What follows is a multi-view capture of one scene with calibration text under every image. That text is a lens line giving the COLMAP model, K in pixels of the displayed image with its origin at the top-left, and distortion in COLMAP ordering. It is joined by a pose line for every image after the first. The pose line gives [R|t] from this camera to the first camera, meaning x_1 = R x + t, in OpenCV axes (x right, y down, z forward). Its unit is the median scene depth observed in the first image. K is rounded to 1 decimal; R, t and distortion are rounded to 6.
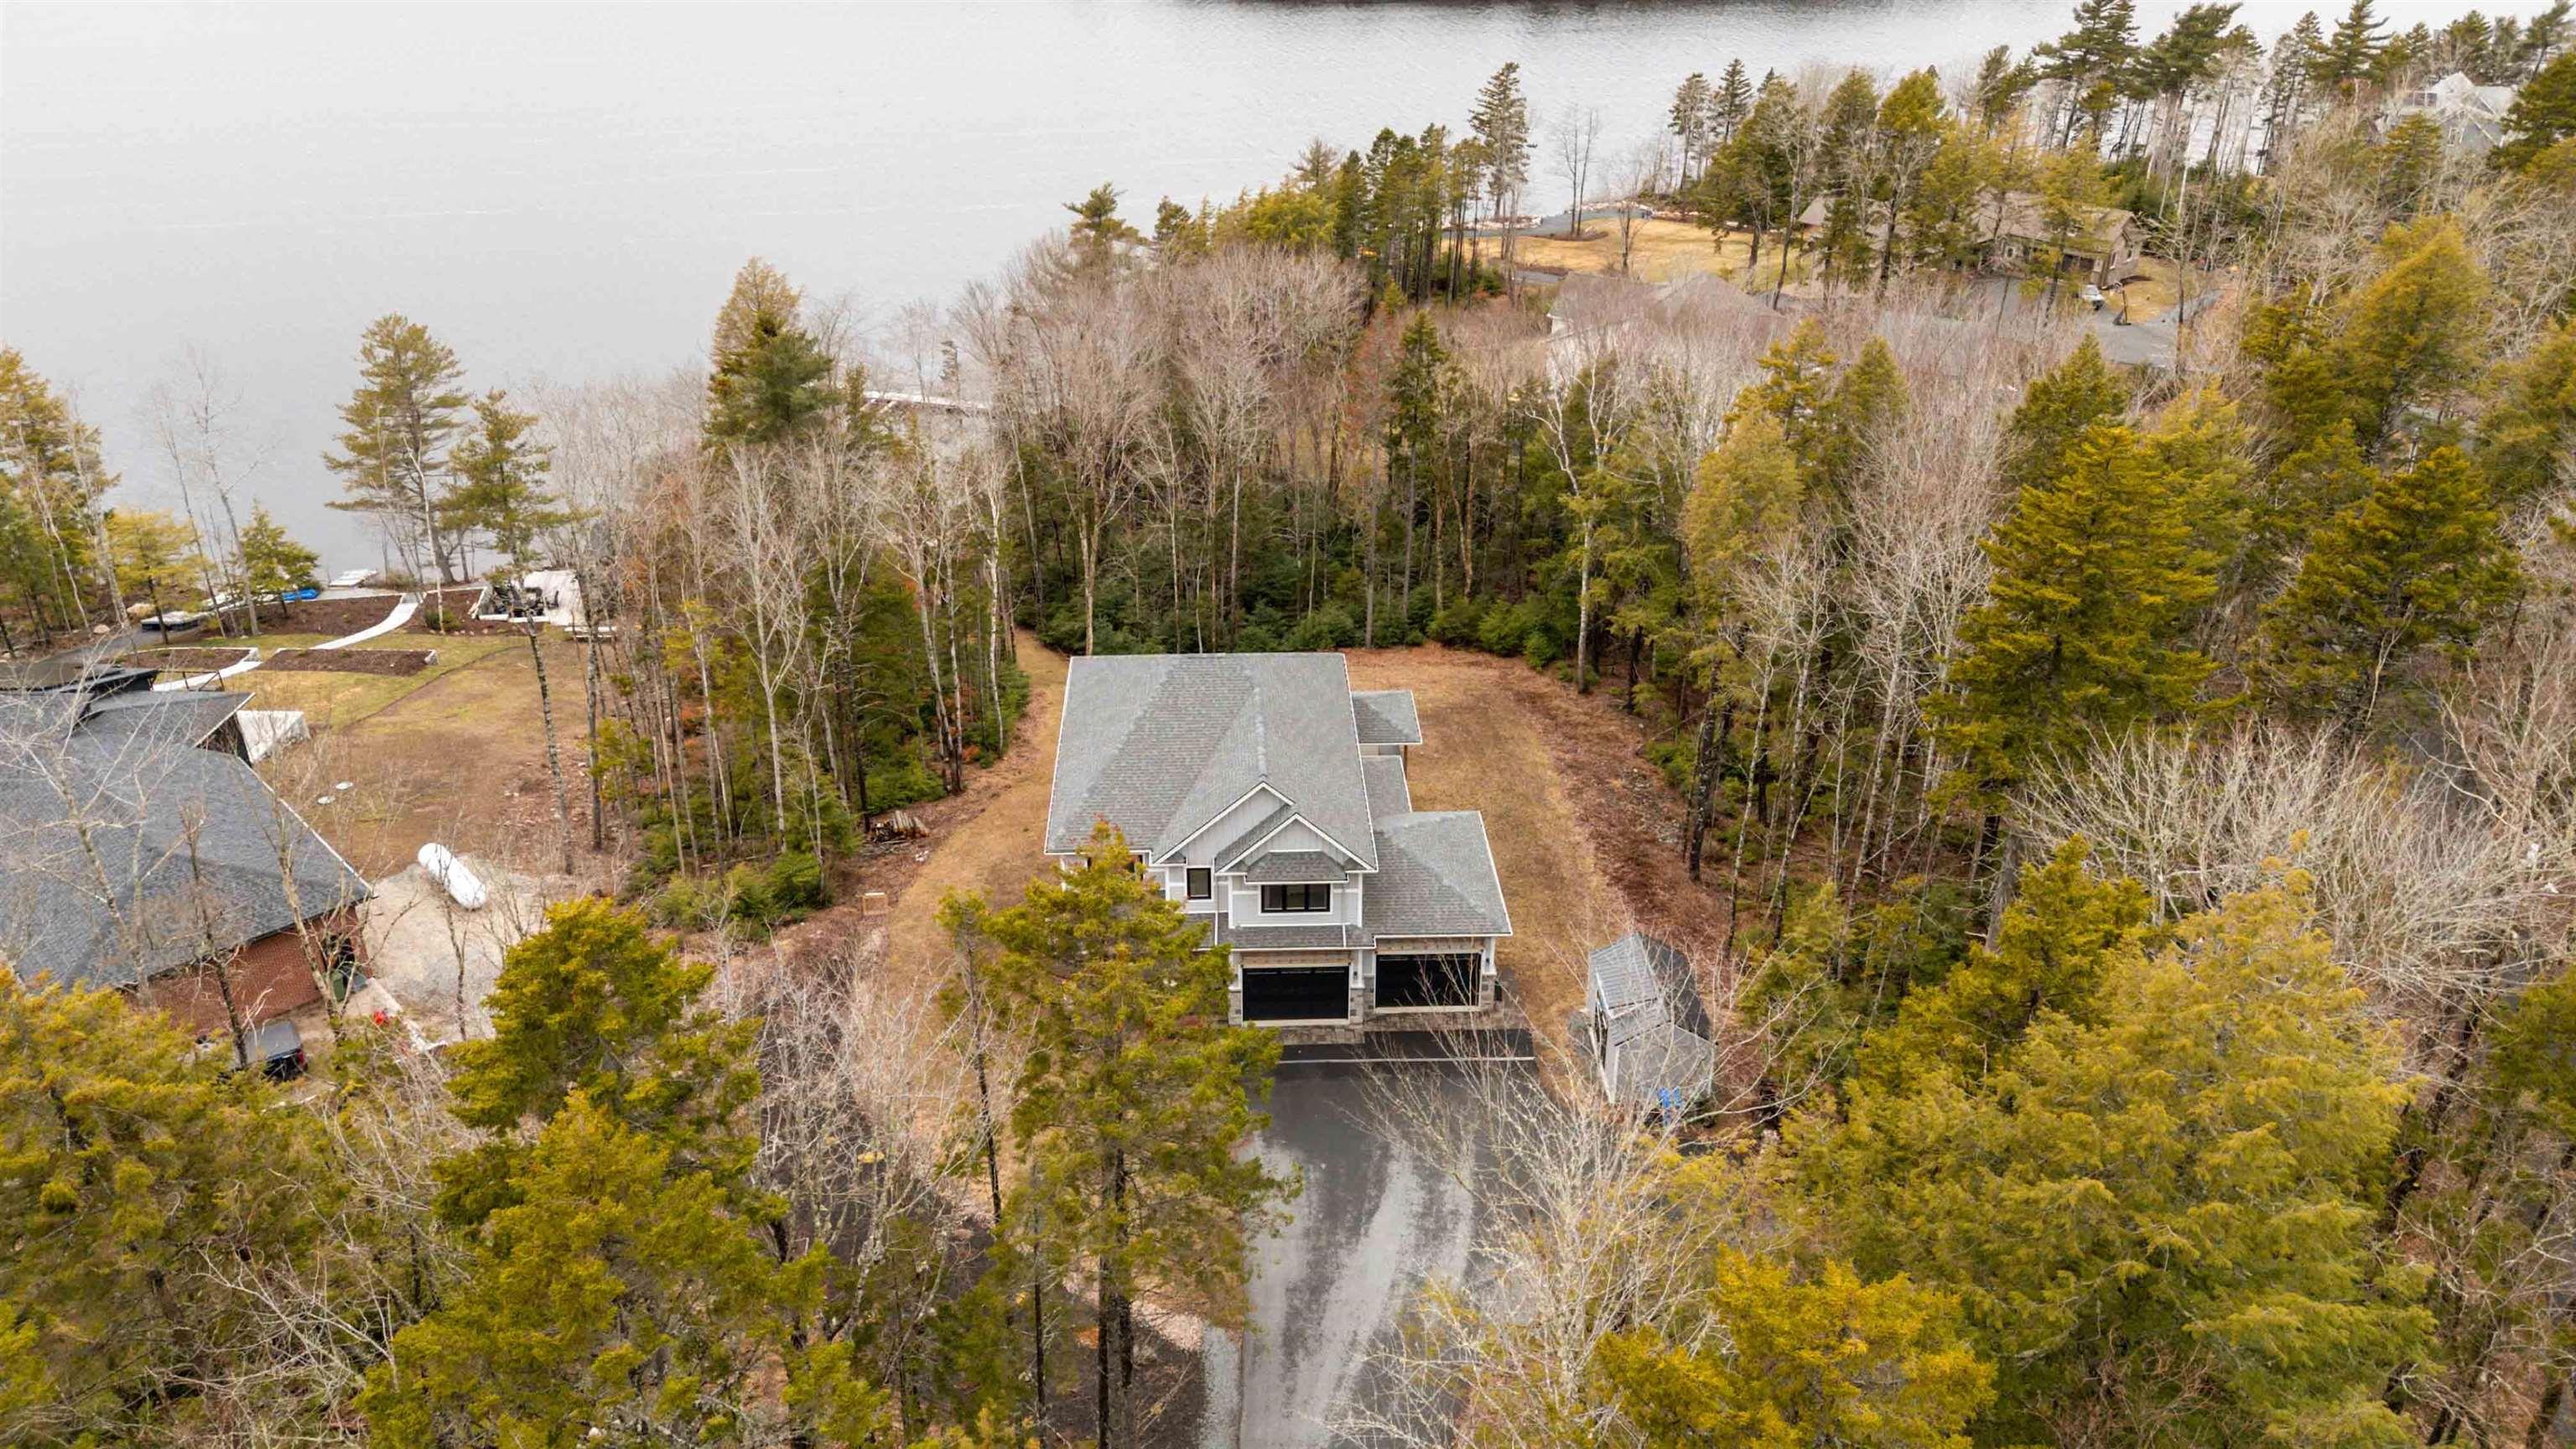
lens RADIAL K [[1875.5, 0, 1306.6], [0, 1875.5, 752.8], [0, 0, 1]] dist [0.106577, -0.121899]
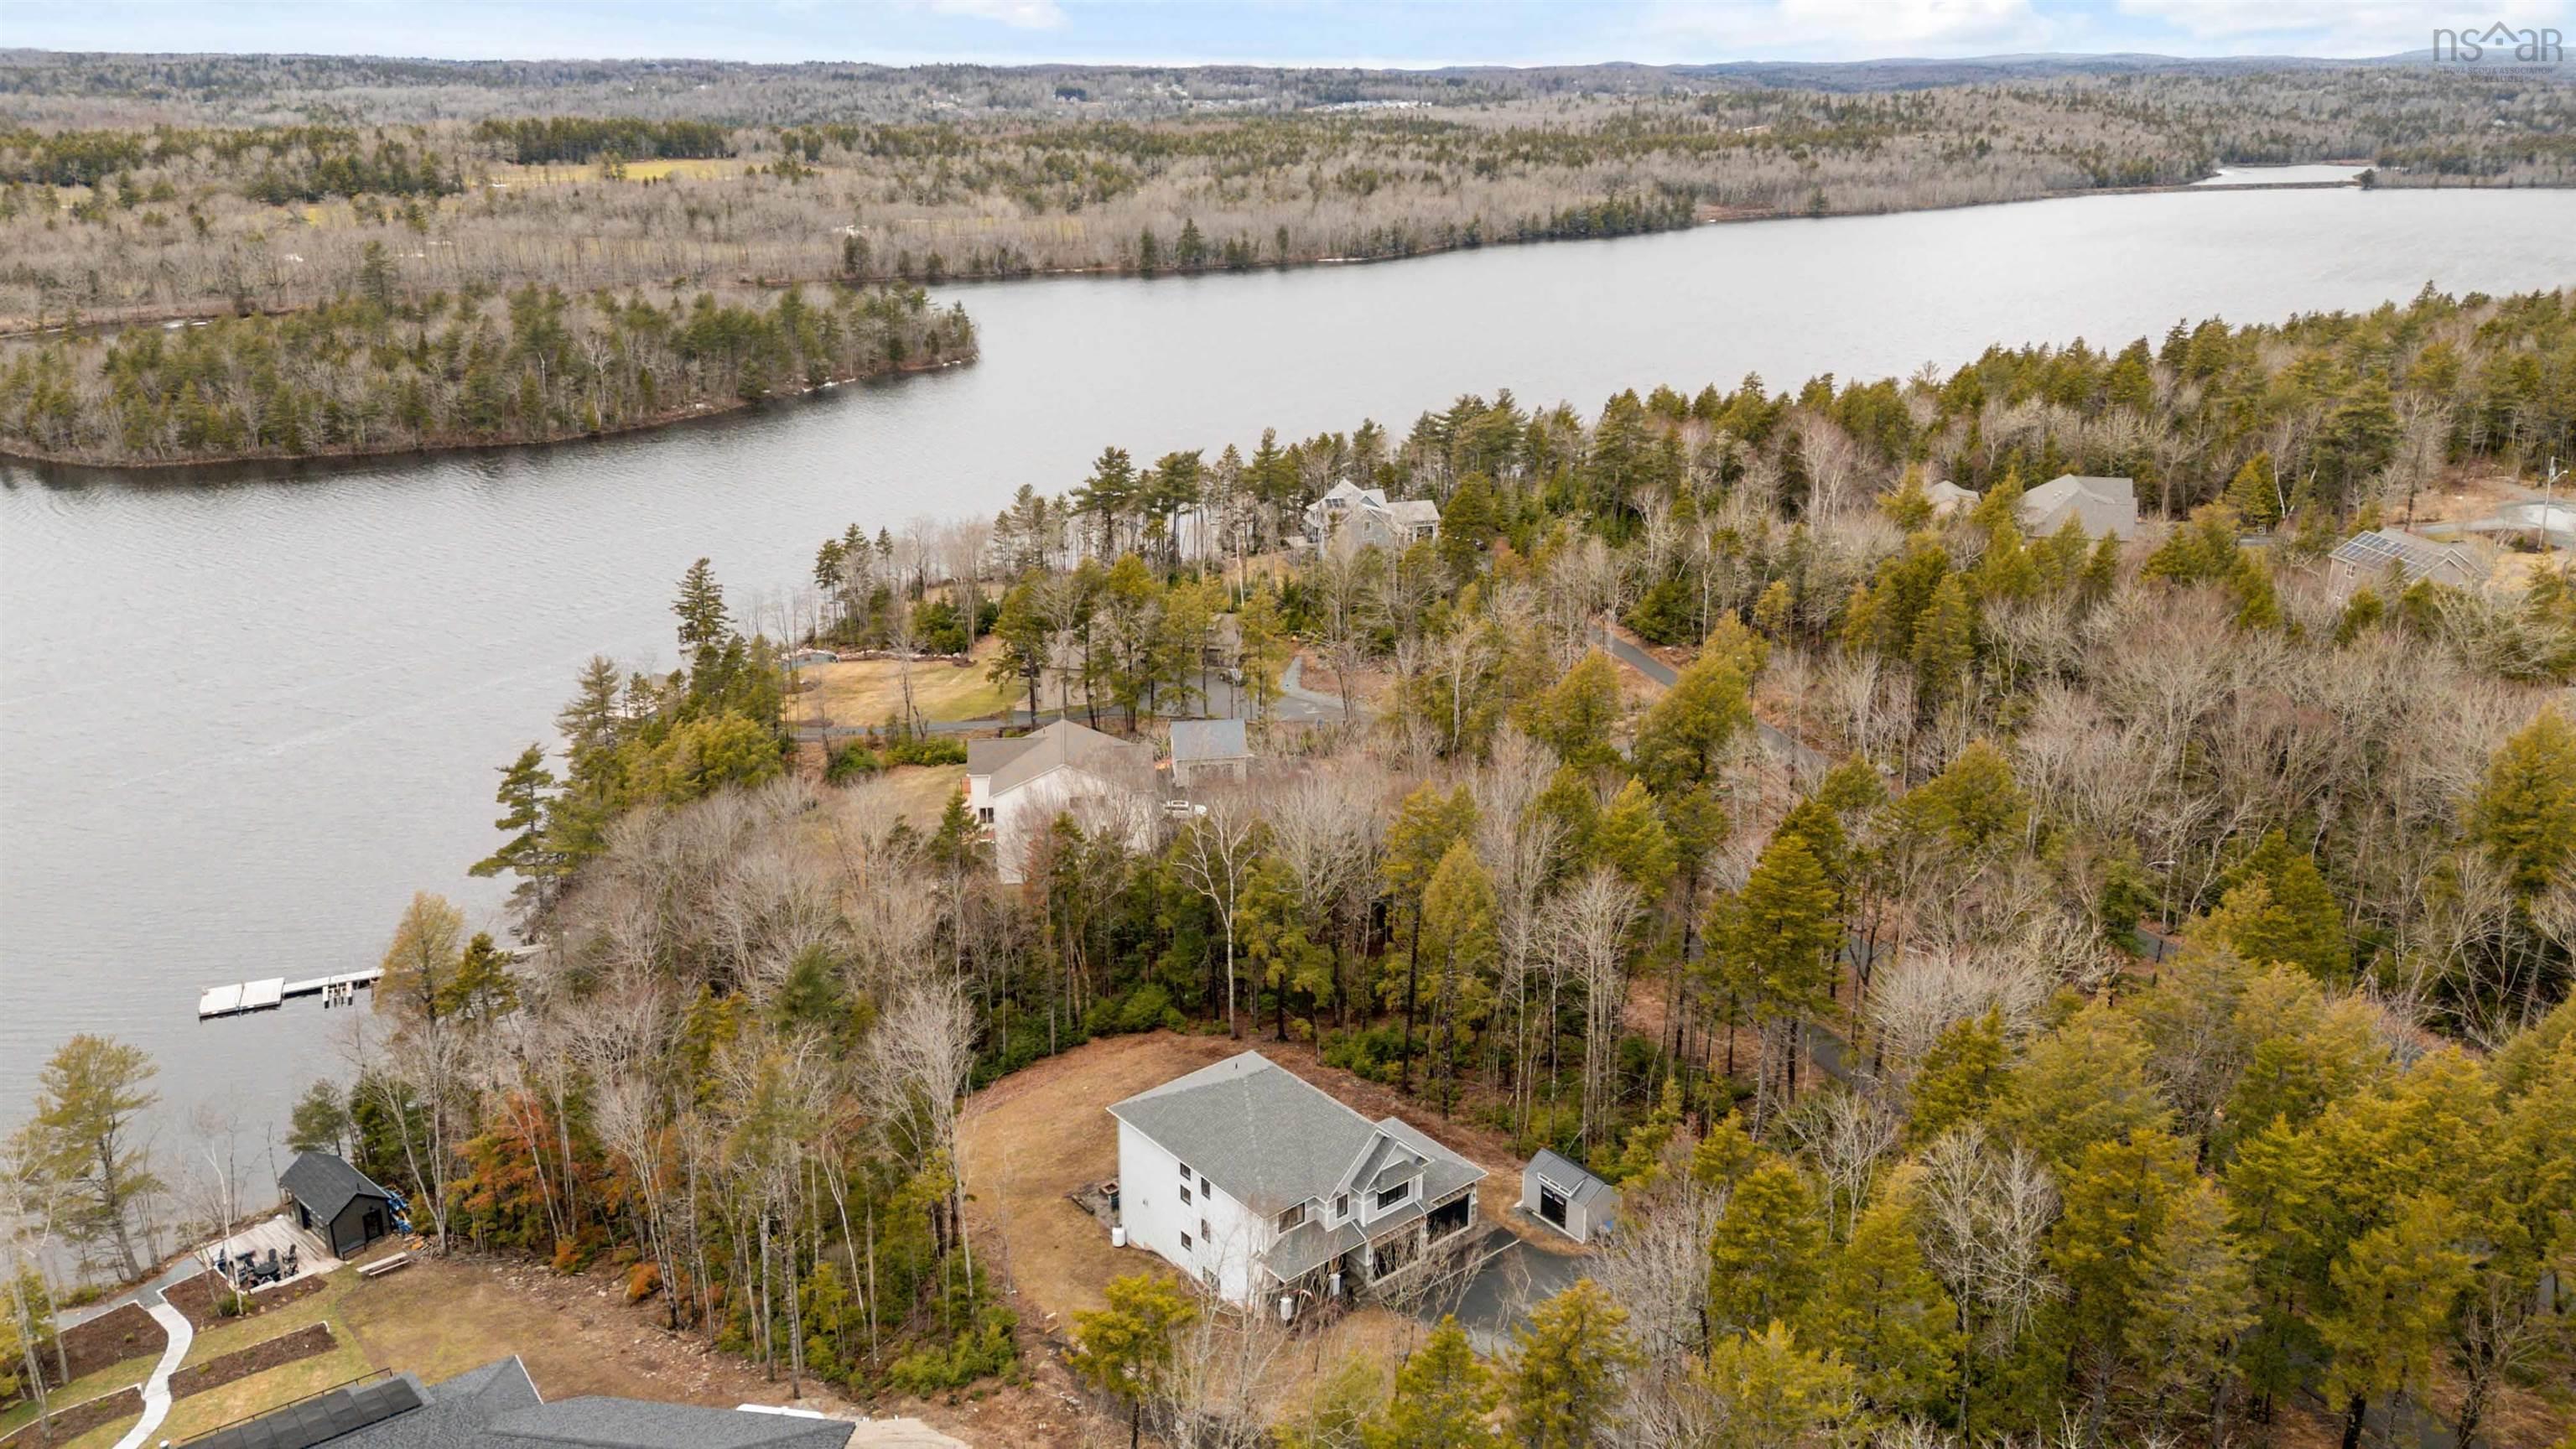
lens RADIAL K [[1923.3, 0, 1288.0], [0, 1923.3, 724.5], [0, 0, 1]] dist [0.108639, -0.140359]
pose [[0.796300, -0.198219, 0.571502, -0.567469], [0.293905, 0.952553, -0.079130, -0.122051], [-0.528701, 0.230979, 0.816776, -0.257549]]
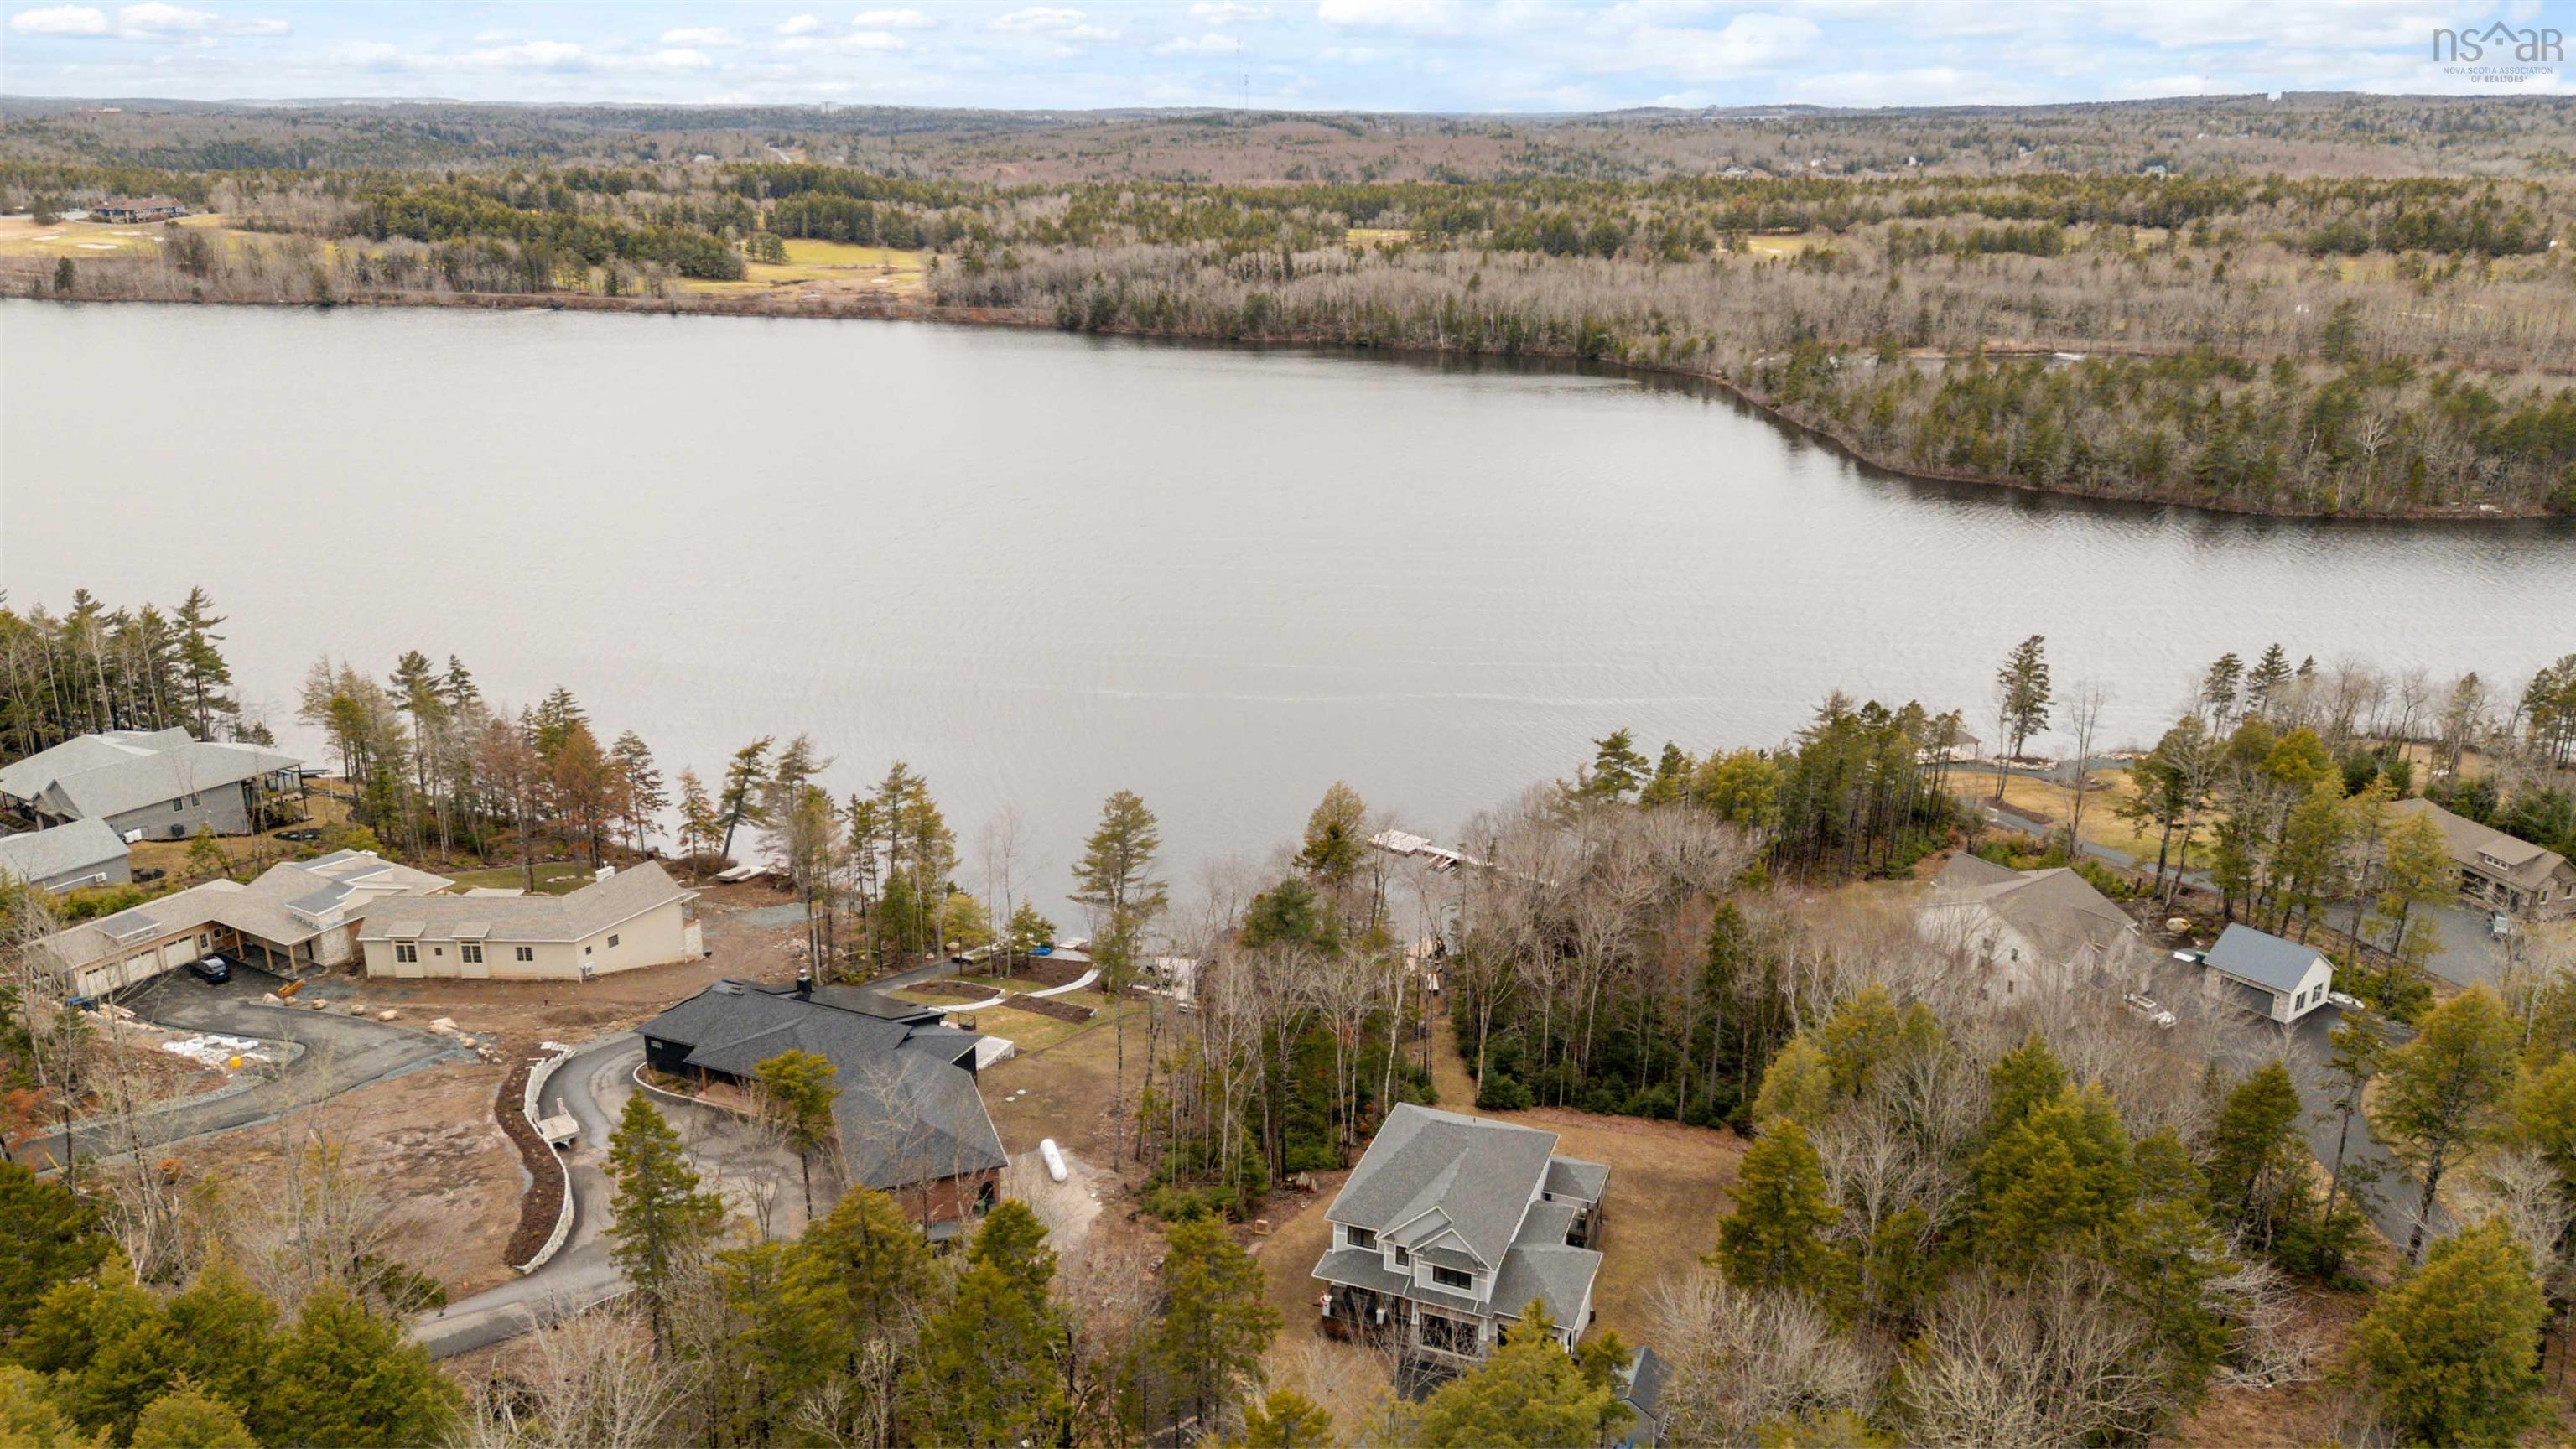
lens RADIAL K [[1923.3, 0, 1288.0], [0, 1923.3, 724.5], [0, 0, 1]] dist [0.108639, -0.140359]
pose [[0.914942, 0.120447, -0.385194, 0.284760], [-0.191301, 0.969826, -0.151136, -0.069474], [0.355367, 0.211968, 0.910376, -0.470107]]
